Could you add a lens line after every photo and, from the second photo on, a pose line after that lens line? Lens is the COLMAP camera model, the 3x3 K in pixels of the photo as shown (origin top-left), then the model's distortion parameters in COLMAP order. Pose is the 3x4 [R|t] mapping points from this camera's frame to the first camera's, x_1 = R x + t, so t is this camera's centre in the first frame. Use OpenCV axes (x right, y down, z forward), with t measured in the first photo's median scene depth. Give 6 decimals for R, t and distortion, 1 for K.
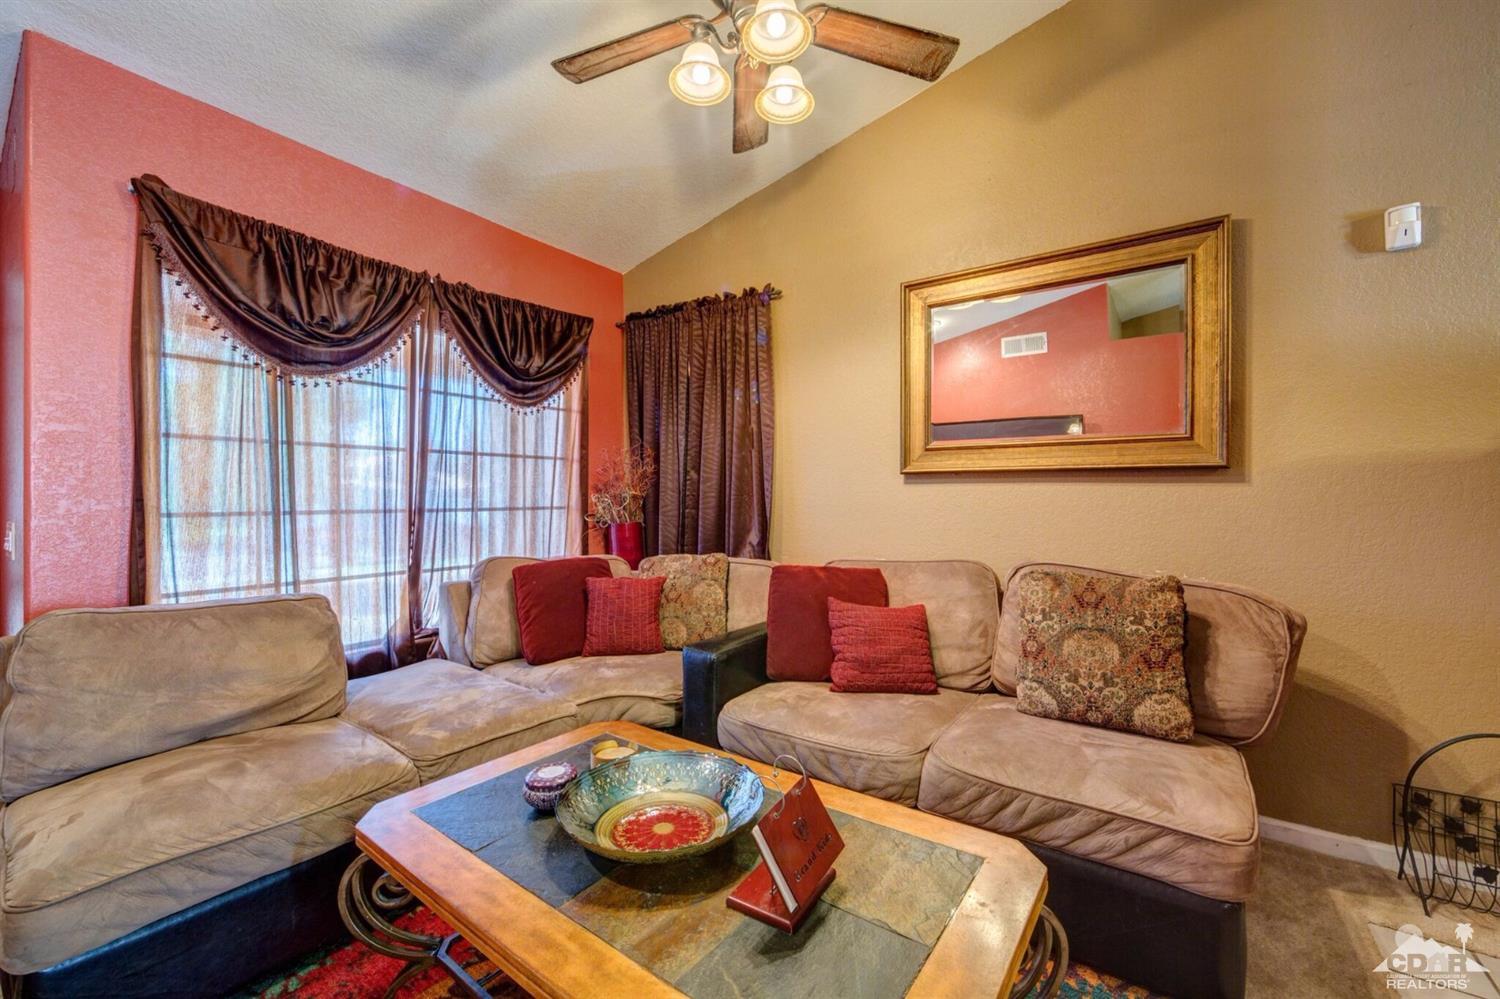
lens RADIAL K [[590.8, 0, 756.7], [0, 590.8, 501.0], [0, 0, 1]] dist [-0.010825, 0.000883]
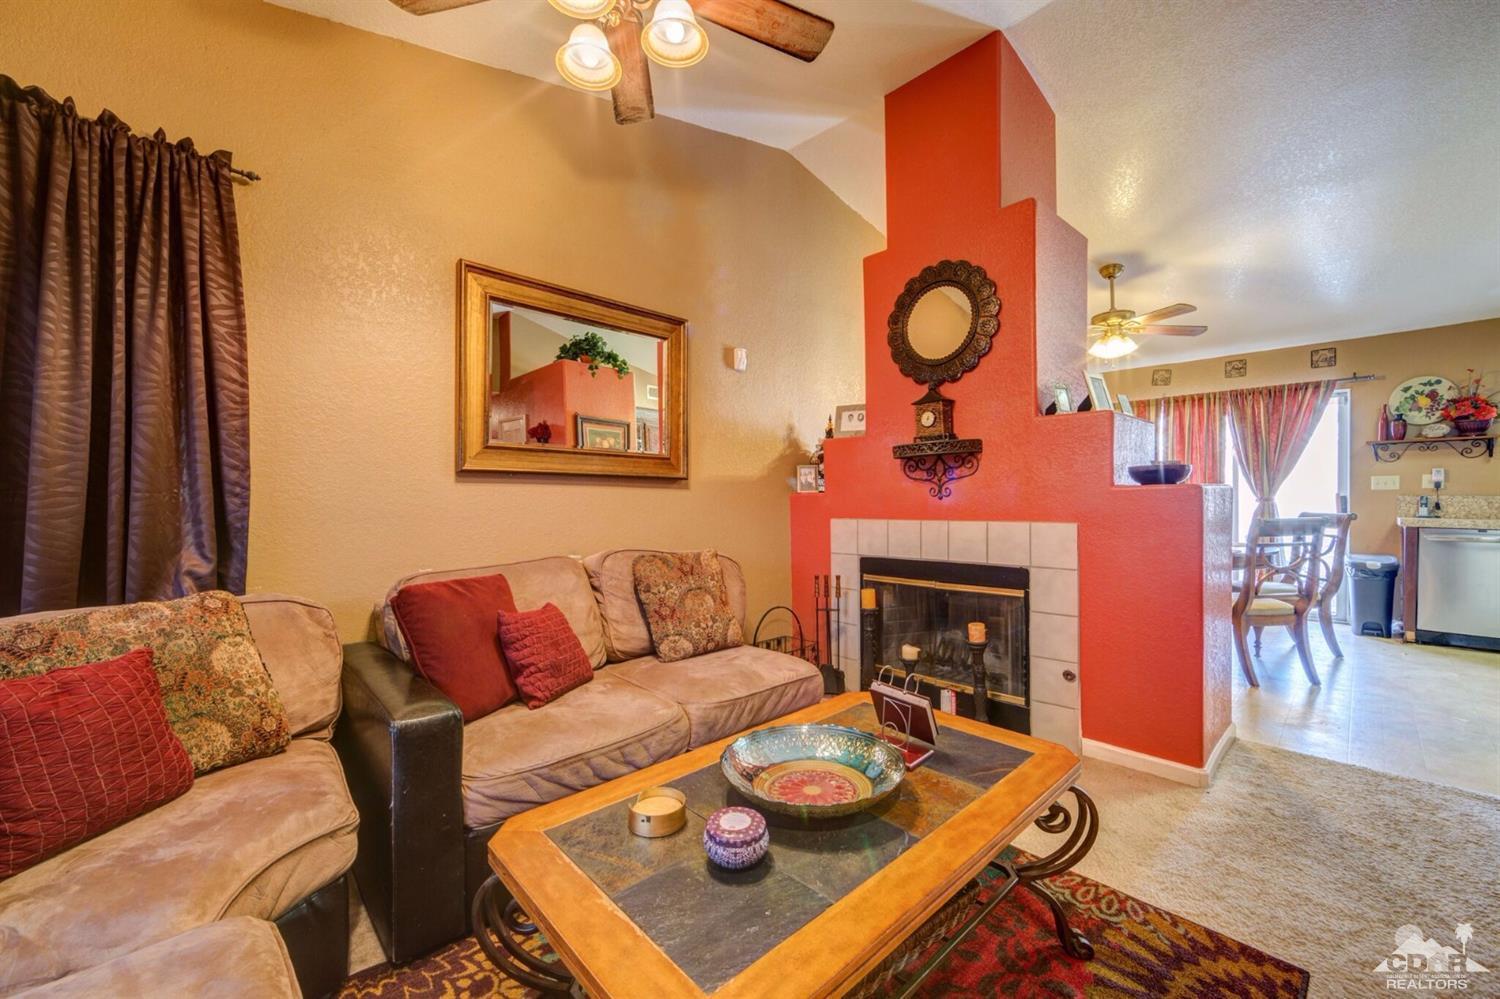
lens RADIAL K [[590.8, 0, 756.7], [0, 590.8, 501.0], [0, 0, 1]] dist [-0.010825, 0.000883]
pose [[0.195021, 0.000556, 0.980799, -0.713072], [0.001905, 0.999998, -0.000946, 0.002877], [-0.980797, 0.002053, 0.195019, 0.492431]]
